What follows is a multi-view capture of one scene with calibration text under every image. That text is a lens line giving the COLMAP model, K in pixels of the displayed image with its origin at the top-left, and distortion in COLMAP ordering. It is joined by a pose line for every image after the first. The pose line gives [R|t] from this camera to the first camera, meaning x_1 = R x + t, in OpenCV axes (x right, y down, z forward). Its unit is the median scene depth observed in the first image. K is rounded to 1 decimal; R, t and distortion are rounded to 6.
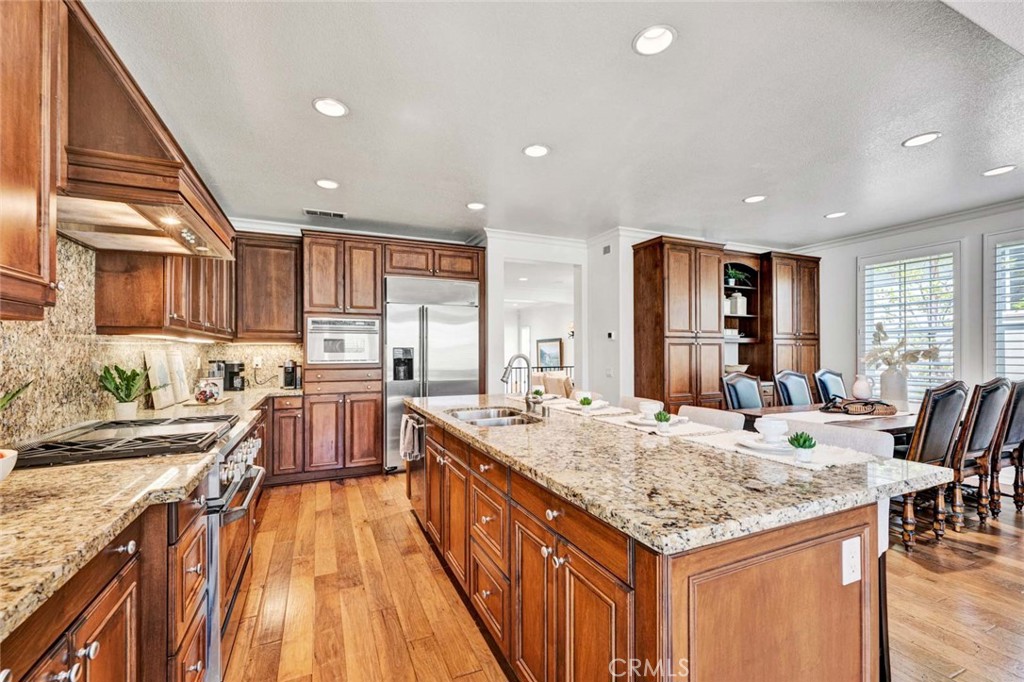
lens RADIAL K [[428.4, 0, 512.9], [0, 428.4, 344.0], [0, 0, 1]] dist [0.002346, -0.001437]
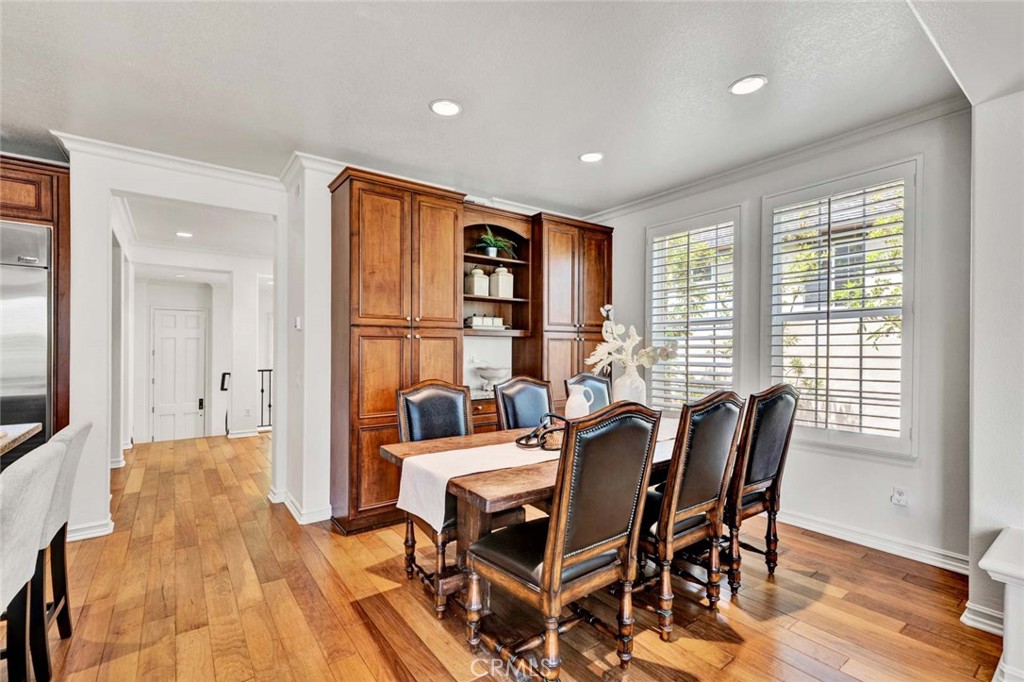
lens RADIAL K [[479.0, 0, 510.0], [0, 479.0, 346.2], [0, 0, 1]] dist [0.004696, 0.001107]
pose [[0.975056, 0.010392, 0.221717, 0.368529], [-0.014472, 0.999754, 0.016787, 0.000283], [-0.221488, -0.019577, 0.974967, 0.205674]]
